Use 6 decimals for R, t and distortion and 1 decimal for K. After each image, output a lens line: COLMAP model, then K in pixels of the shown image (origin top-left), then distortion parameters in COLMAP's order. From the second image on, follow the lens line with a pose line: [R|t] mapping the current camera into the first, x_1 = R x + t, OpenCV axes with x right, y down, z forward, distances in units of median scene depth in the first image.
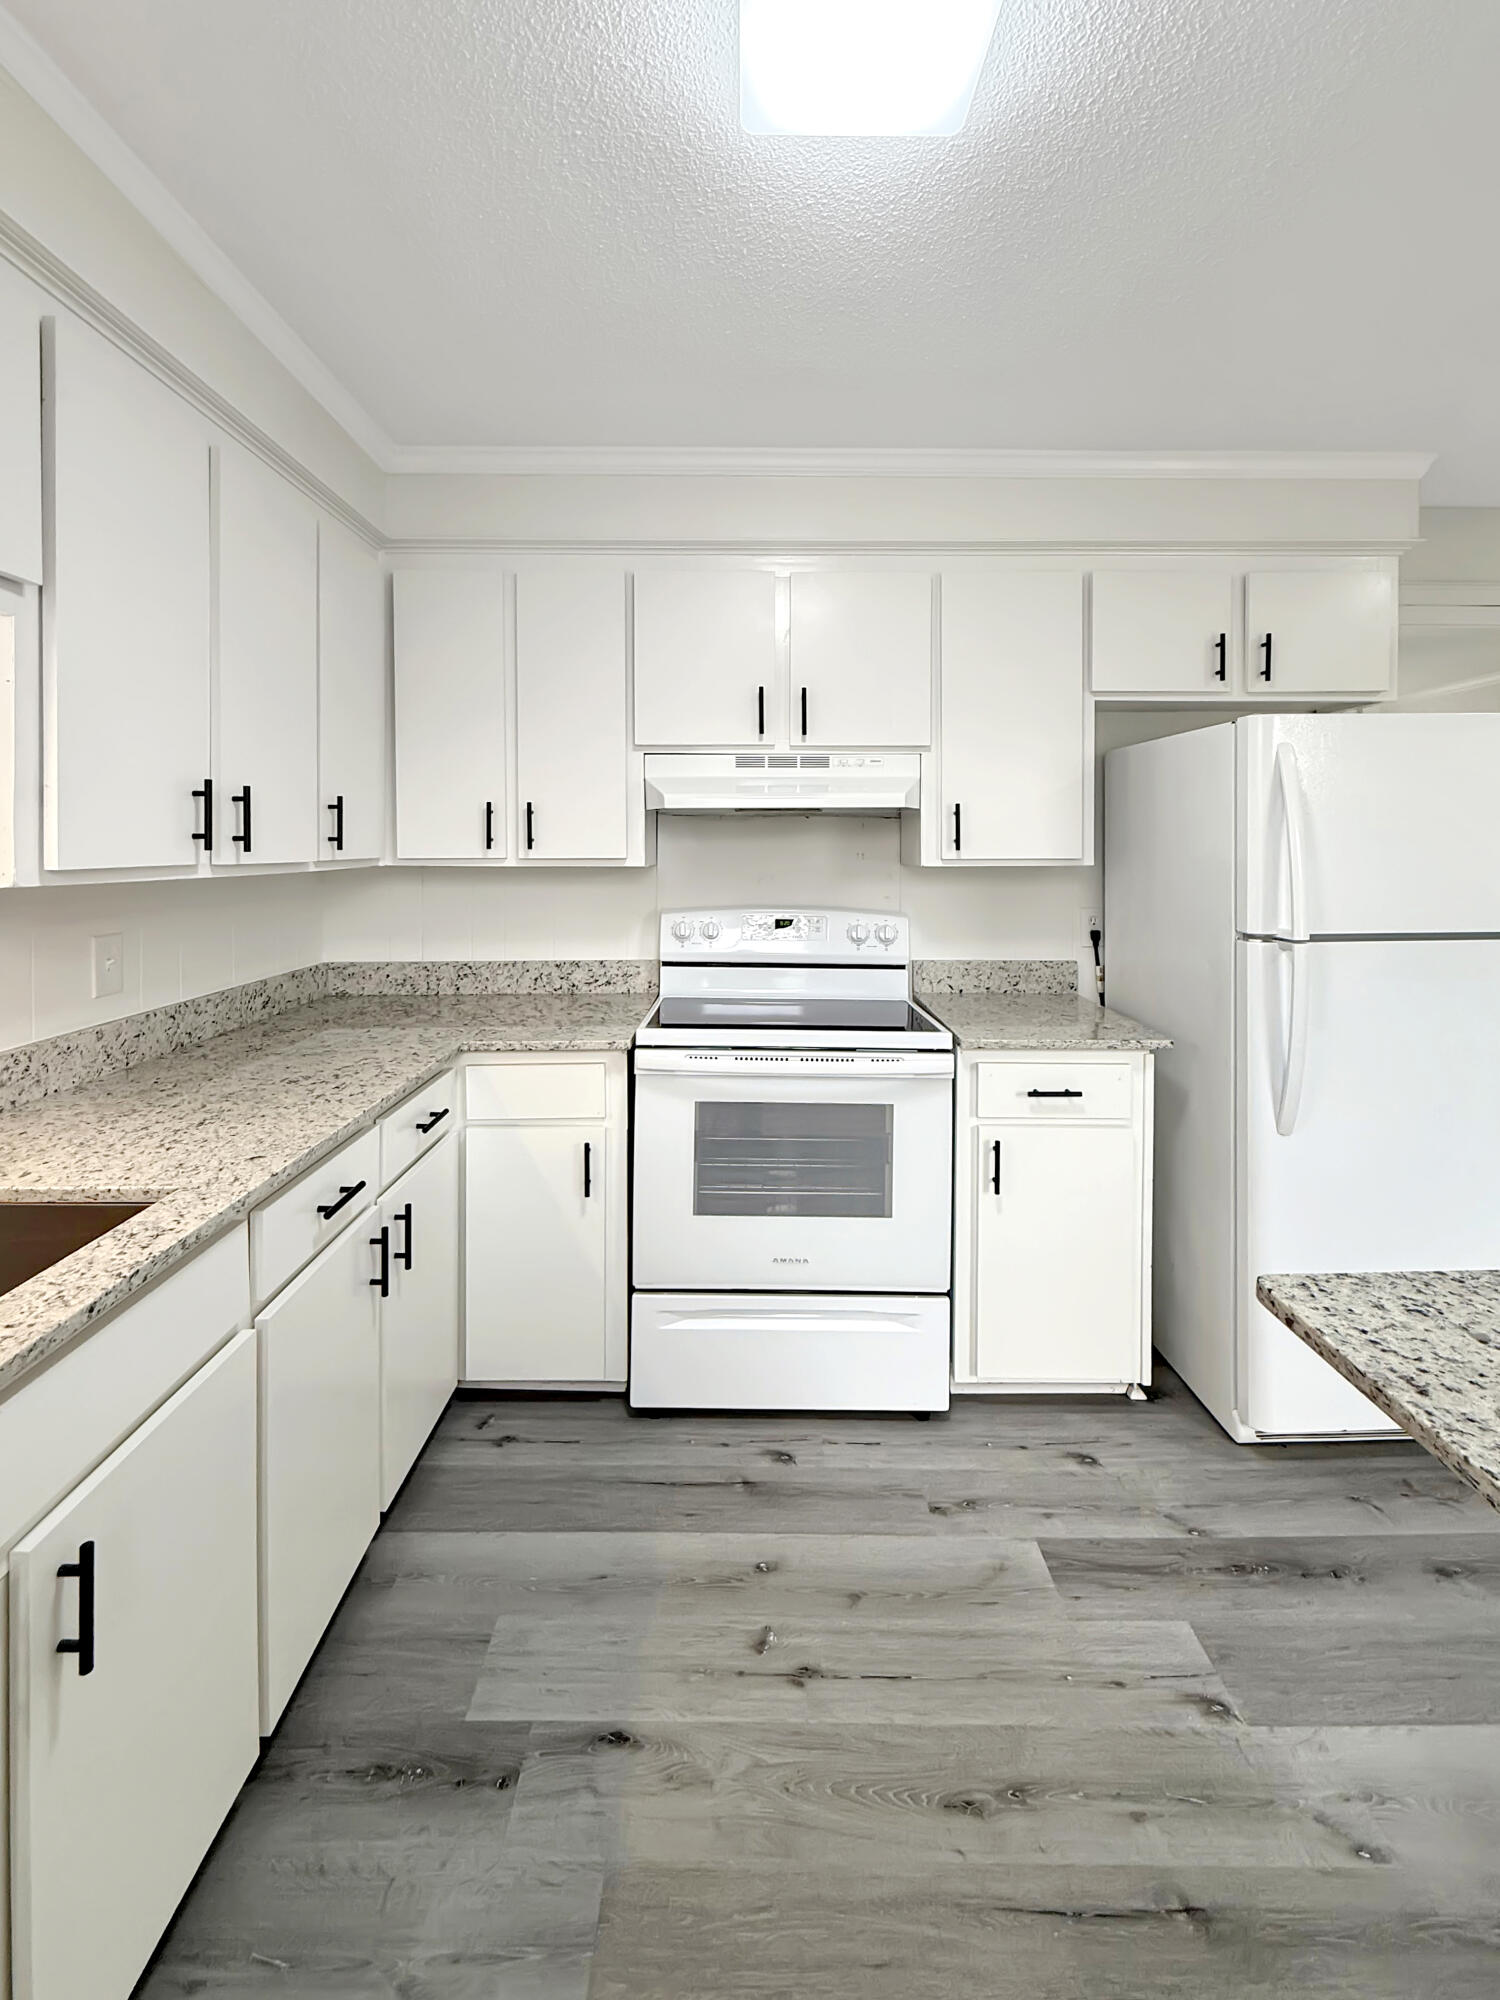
lens RADIAL K [[848.0, 0, 759.5], [0, 848.0, 851.5], [0, 0, 1]] dist [0.001356, -0.000606]
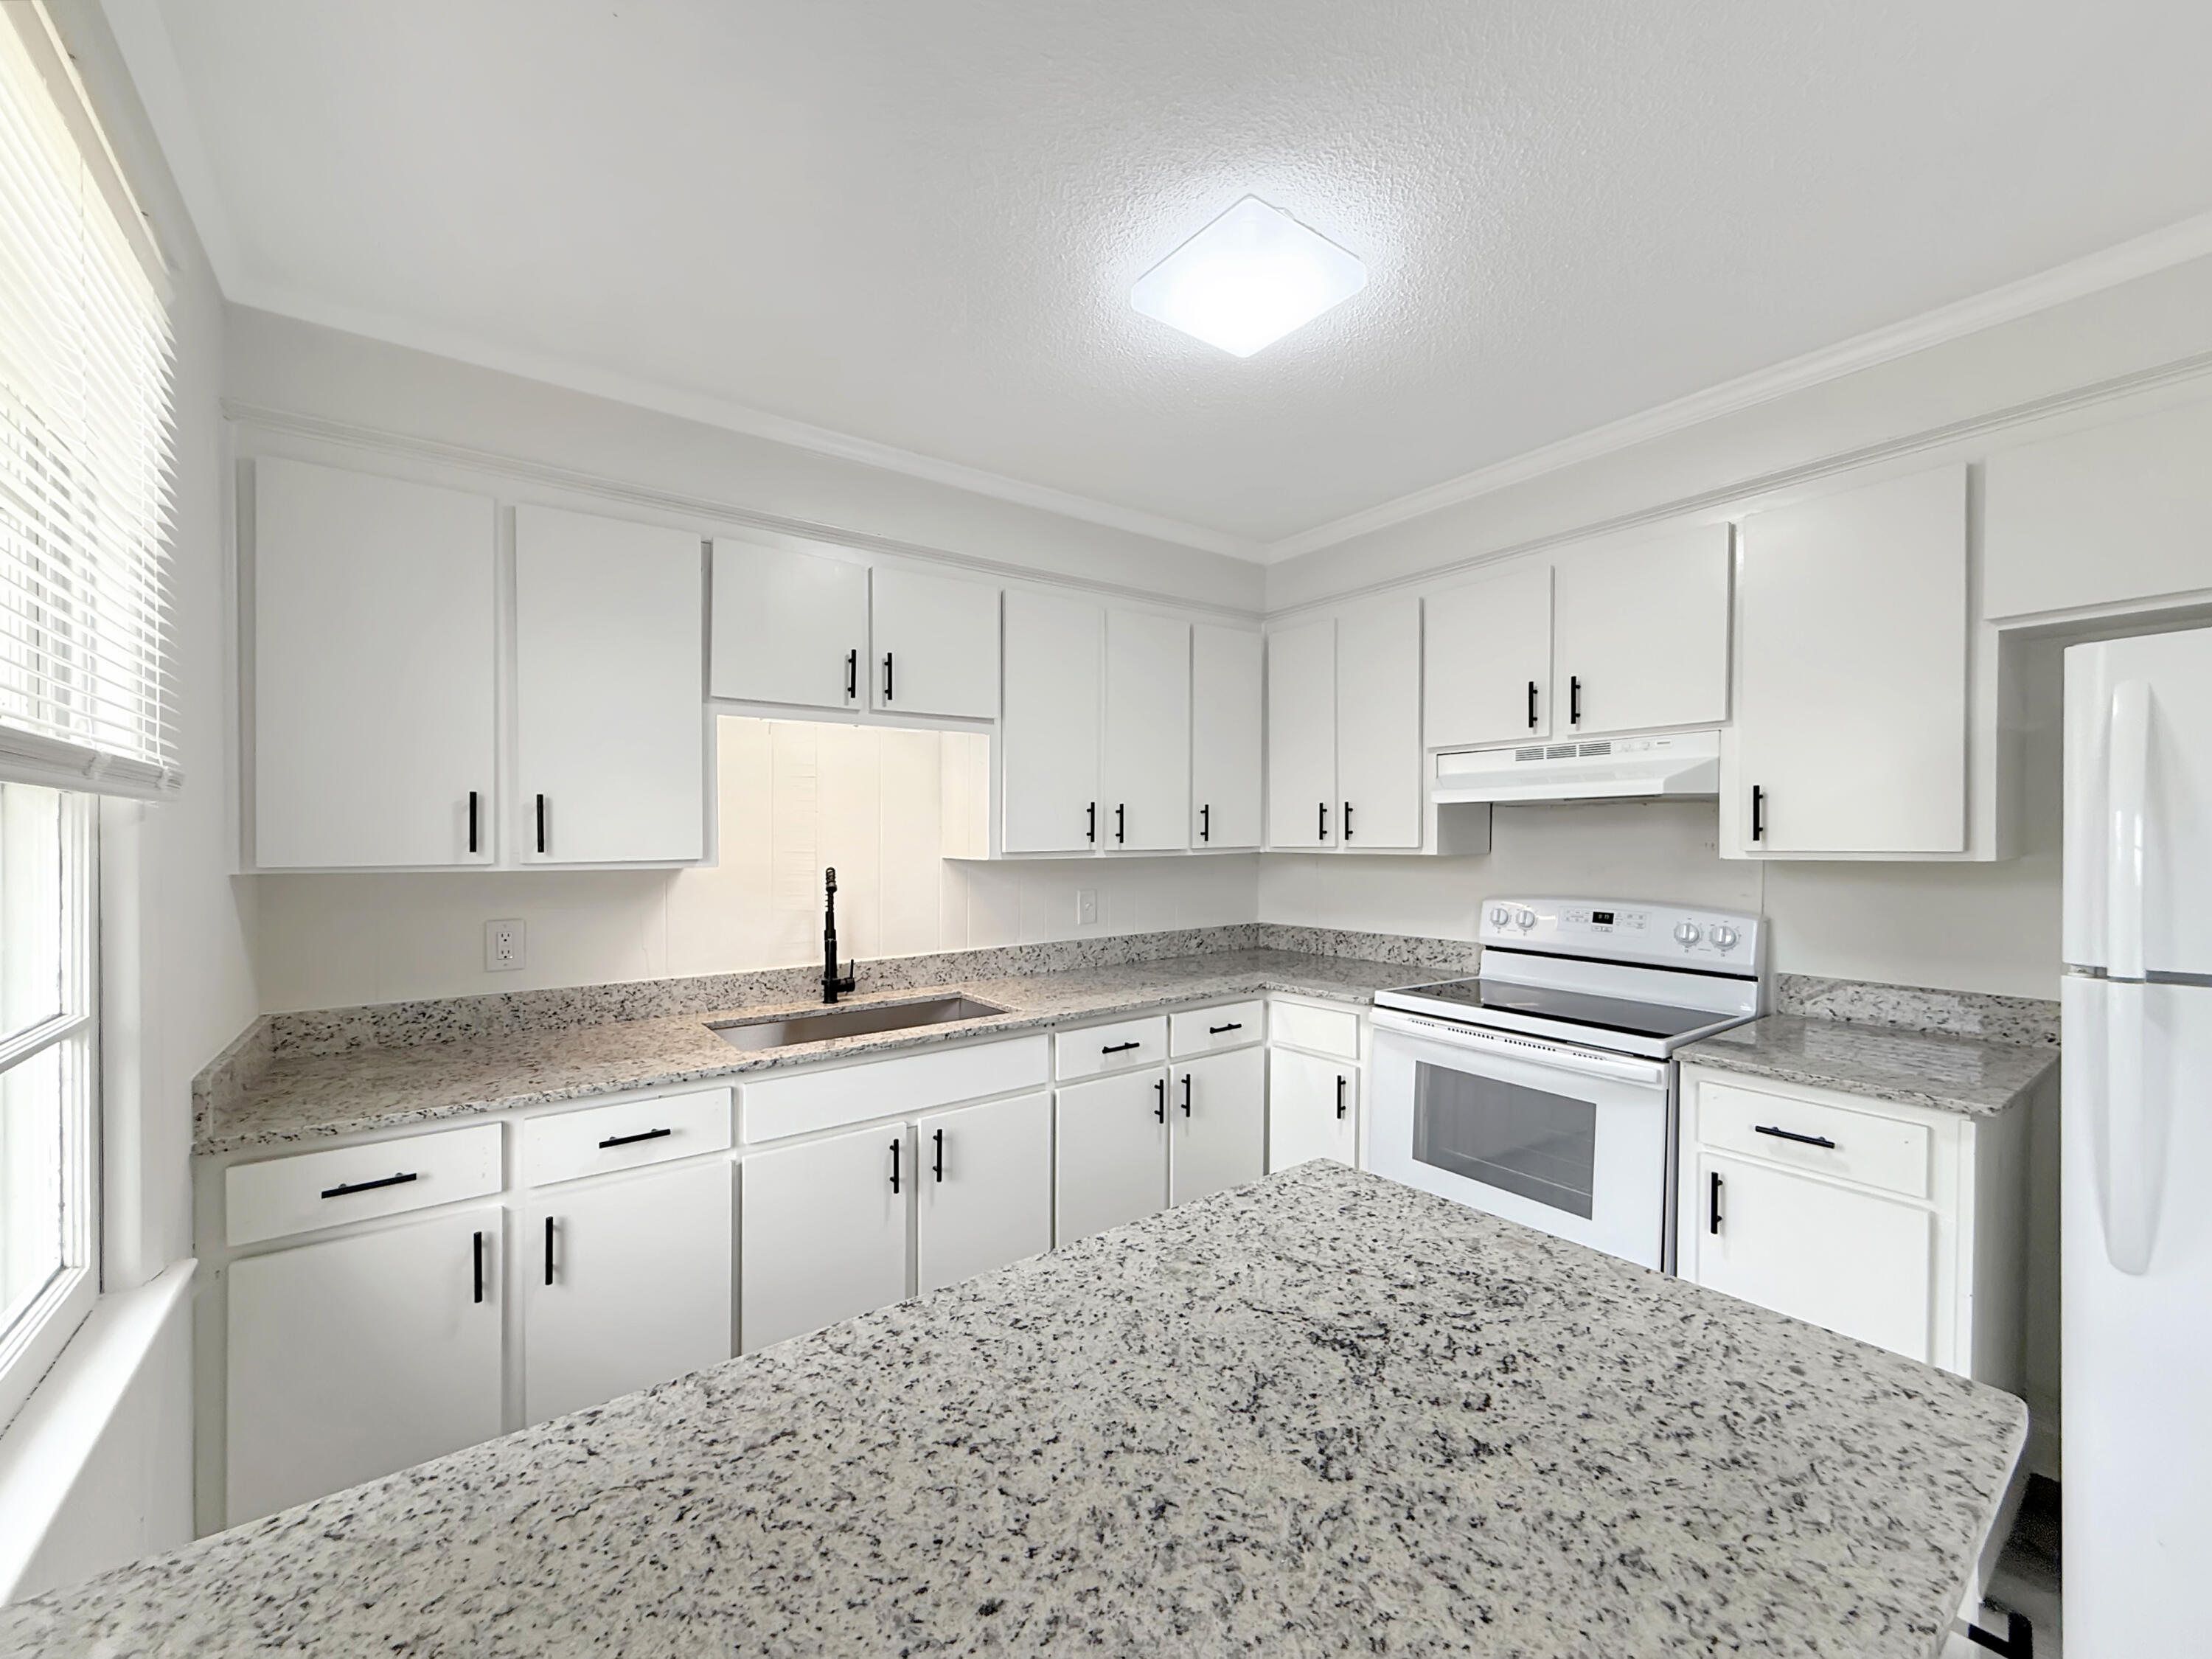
lens RADIAL K [[888.2, 0, 1106.0], [0, 888.2, 829.5], [0, 0, 1]] dist [0.001631, -0.000225]
pose [[0.594227, -0.009627, -0.804240, 0.644664], [0.003285, 0.999949, -0.009543, -0.007826], [0.804291, 0.003029, 0.594228, -0.058351]]
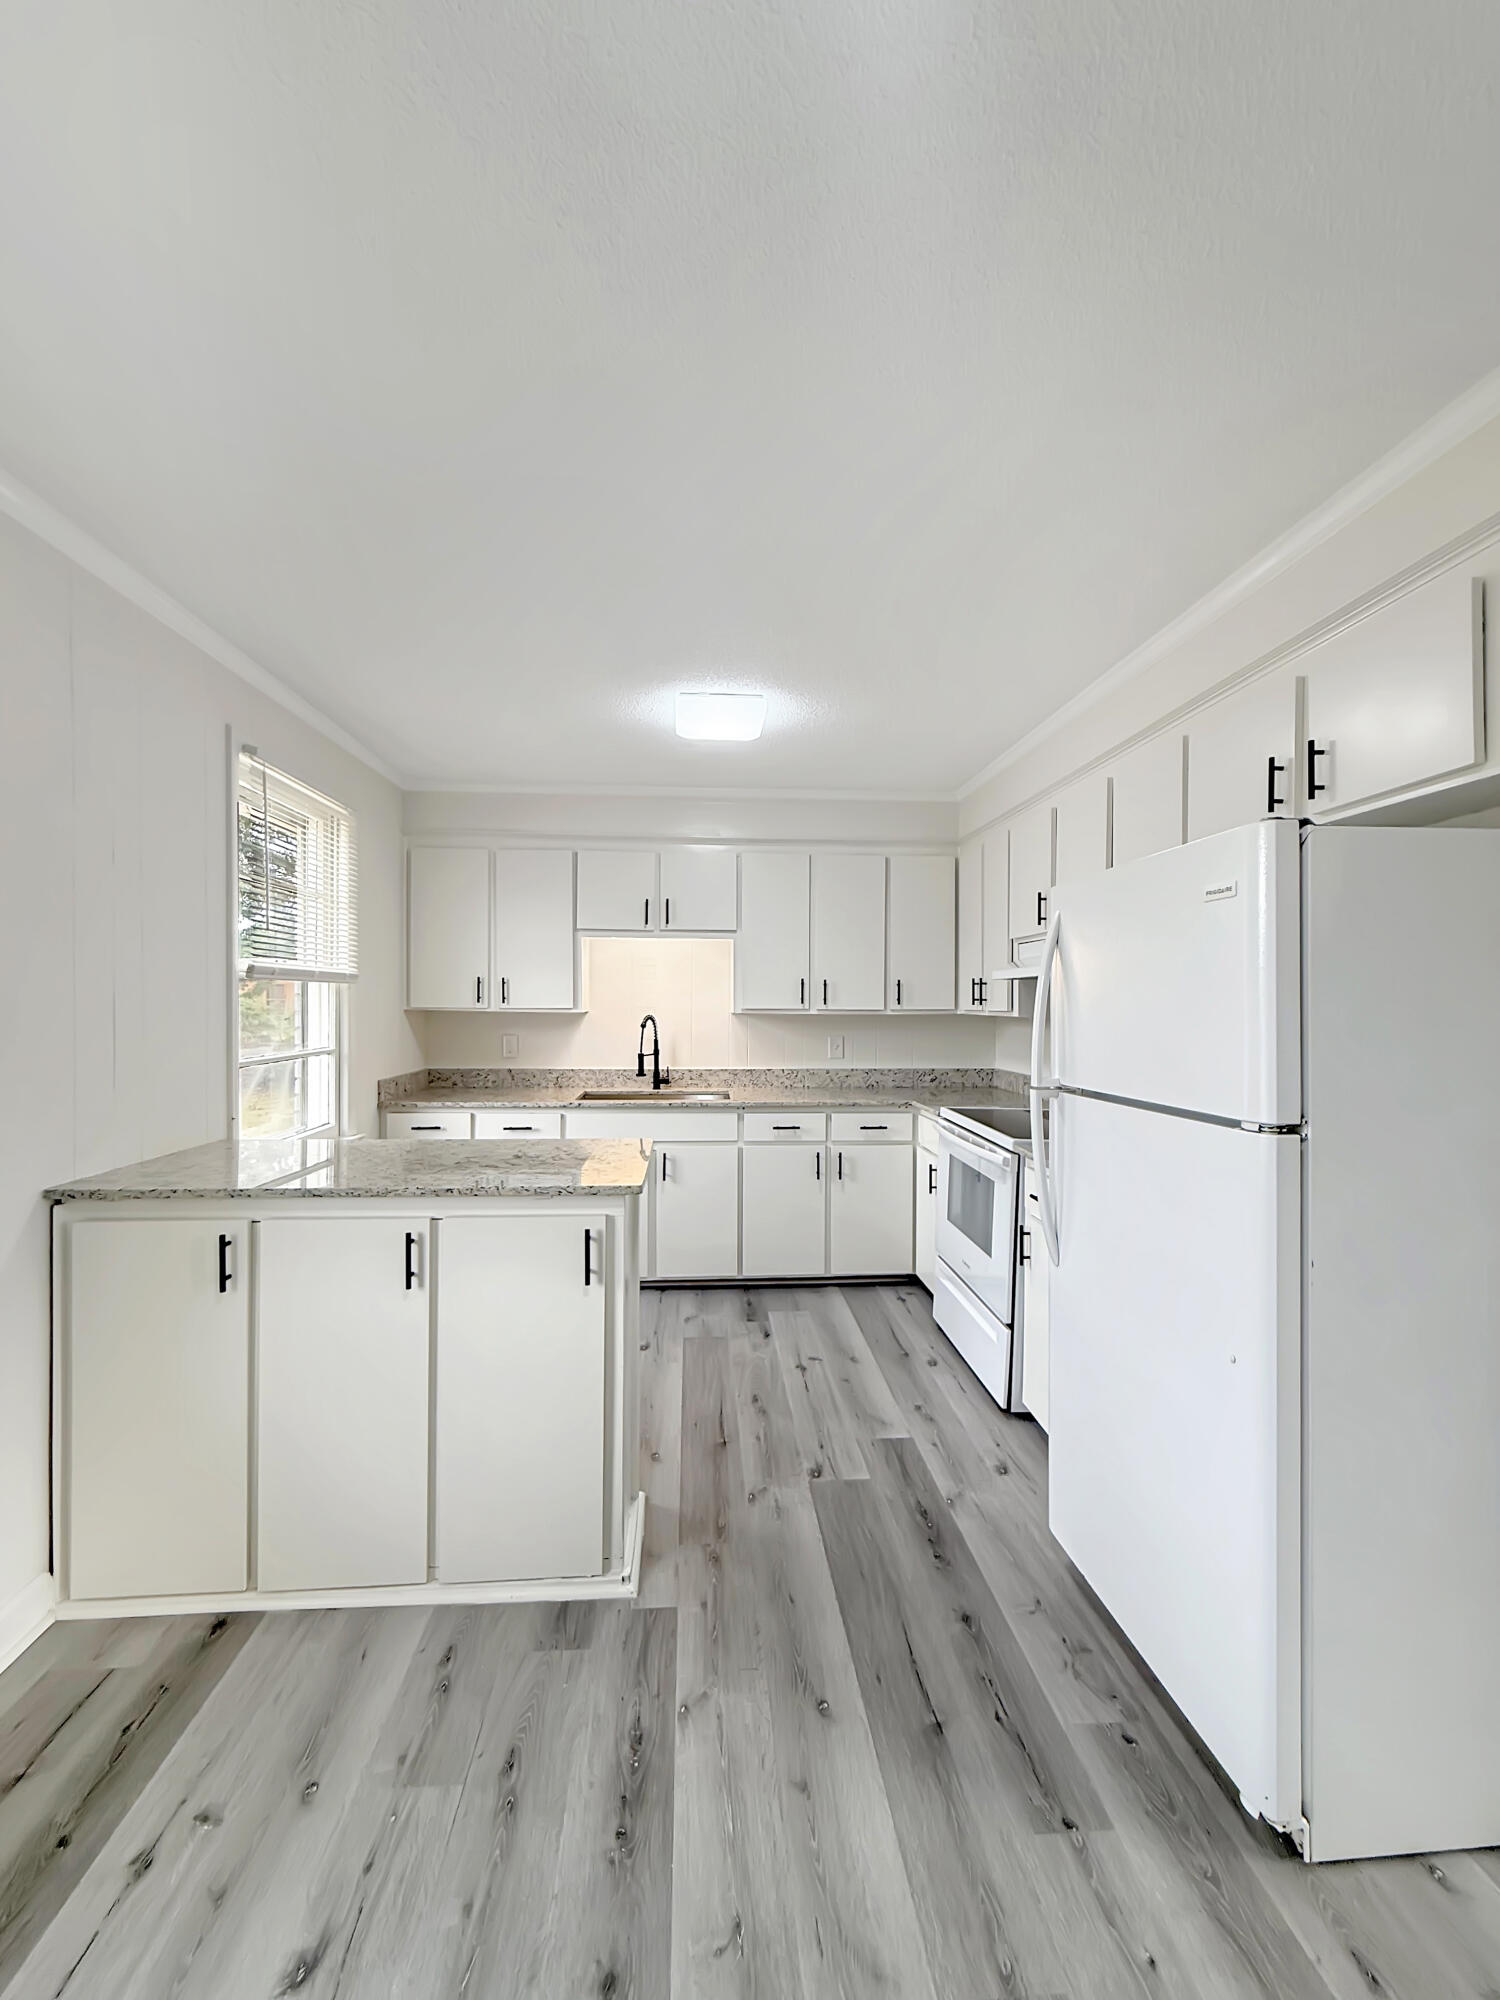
lens RADIAL K [[791.6, 0, 750.0], [0, 791.6, 1000.0], [0, 0, 1]] dist [0.000253, -0.000005]
pose [[0.071402, -0.002655, -0.997444, 1.469649], [-0.011858, 0.999924, -0.003511, -0.002165], [0.997377, 0.012078, 0.071365, 0.477280]]
